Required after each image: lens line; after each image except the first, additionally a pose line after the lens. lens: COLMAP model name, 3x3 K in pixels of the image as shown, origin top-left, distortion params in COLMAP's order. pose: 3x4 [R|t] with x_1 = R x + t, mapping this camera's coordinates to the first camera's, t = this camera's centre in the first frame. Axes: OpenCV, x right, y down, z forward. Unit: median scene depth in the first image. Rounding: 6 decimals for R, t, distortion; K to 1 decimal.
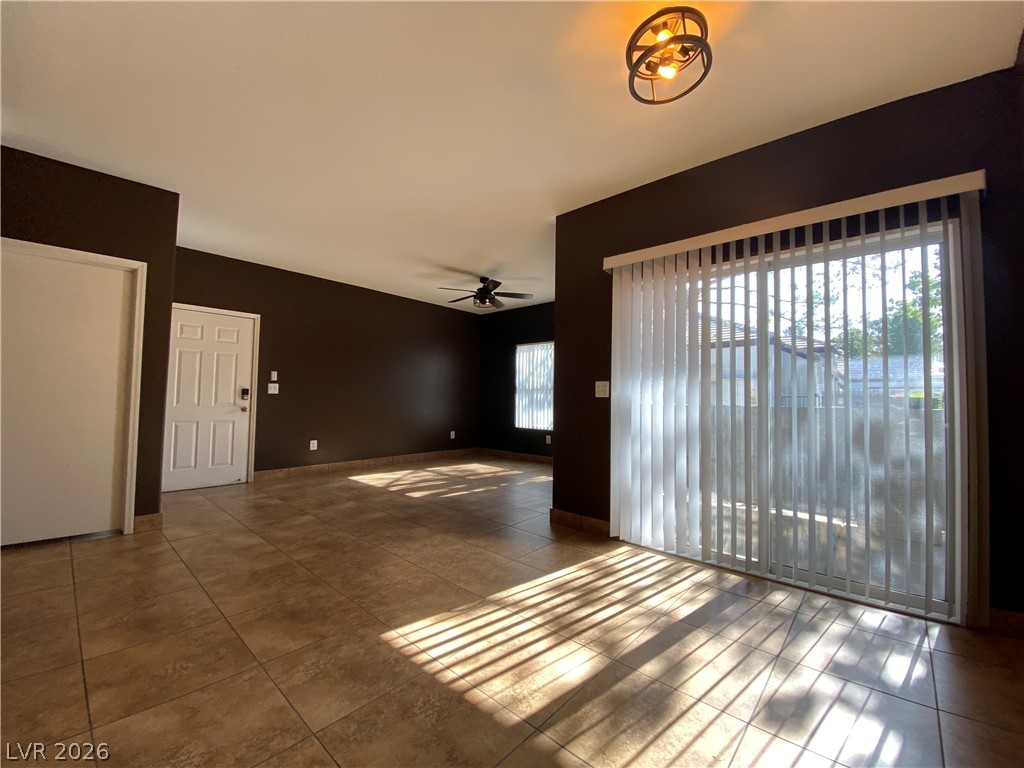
lens RADIAL K [[416.1, 0, 509.6], [0, 416.1, 381.4], [0, 0, 1]] dist [0.009794, -0.015757]
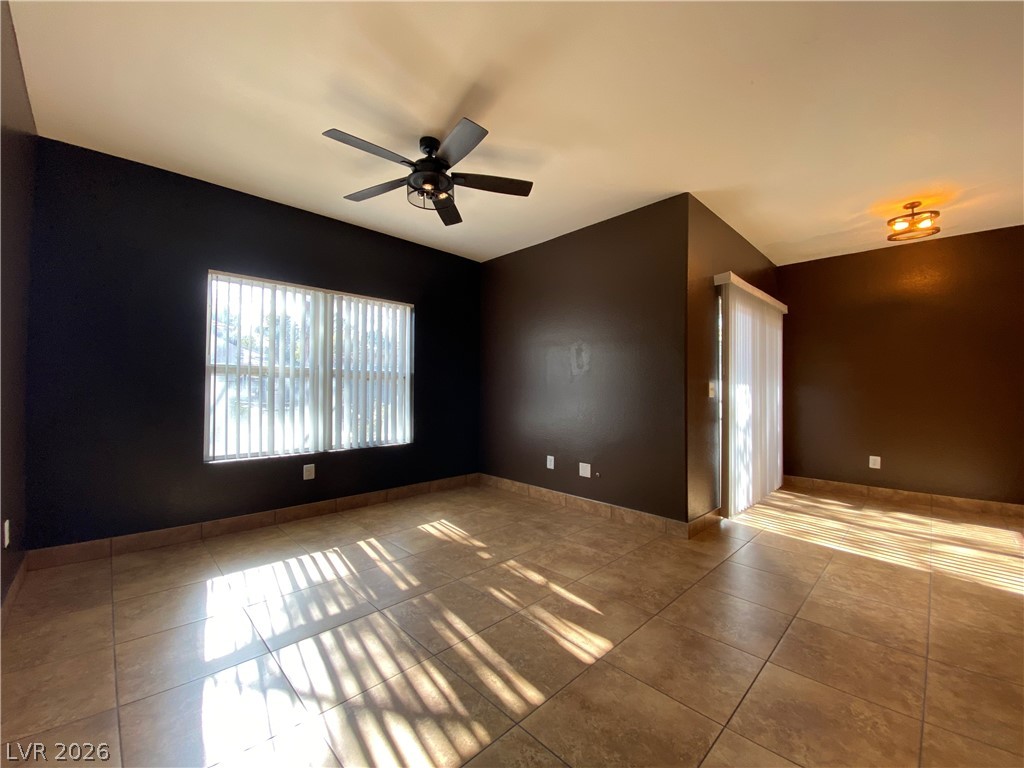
lens RADIAL K [[416.1, 0, 509.6], [0, 416.1, 381.4], [0, 0, 1]] dist [0.009794, -0.015757]
pose [[0.056088, -0.003034, 0.998421, -0.940915], [-0.061540, 0.998084, 0.006490, 0.023752], [-0.996527, -0.061806, 0.055793, 1.559624]]
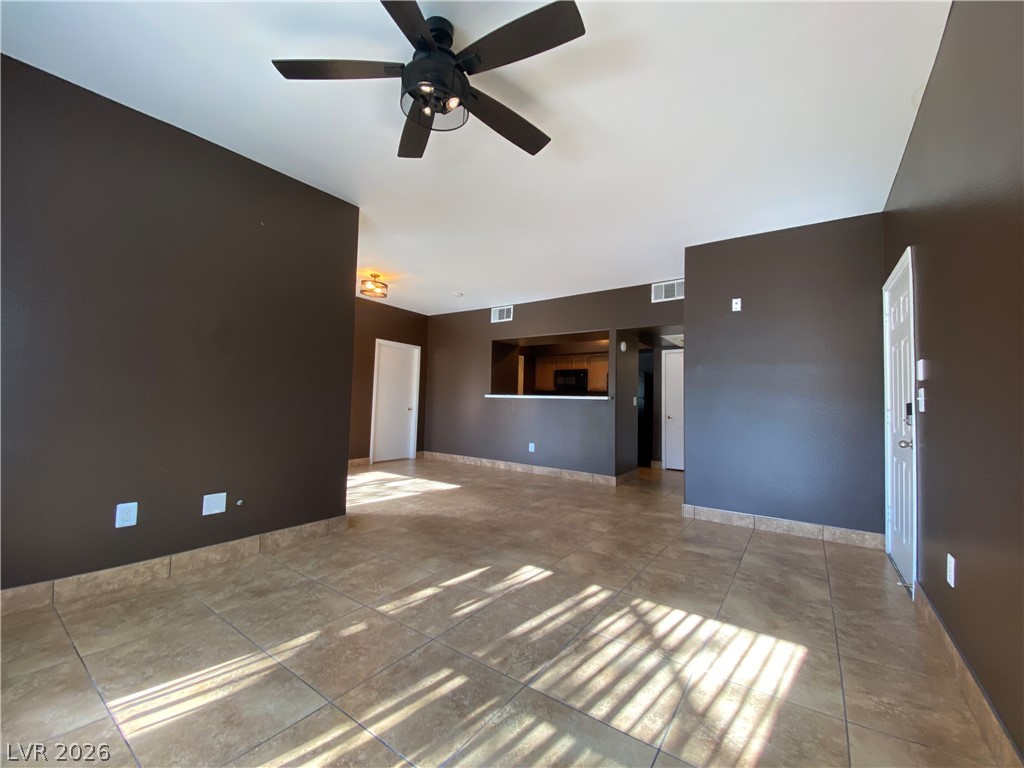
lens RADIAL K [[416.1, 0, 509.6], [0, 416.1, 381.4], [0, 0, 1]] dist [0.009794, -0.015757]
pose [[-0.991626, -0.045396, -0.120905, -0.158509], [-0.033337, 0.994433, -0.099960, 0.098536], [0.124769, -0.095093, -0.987618, 2.340515]]
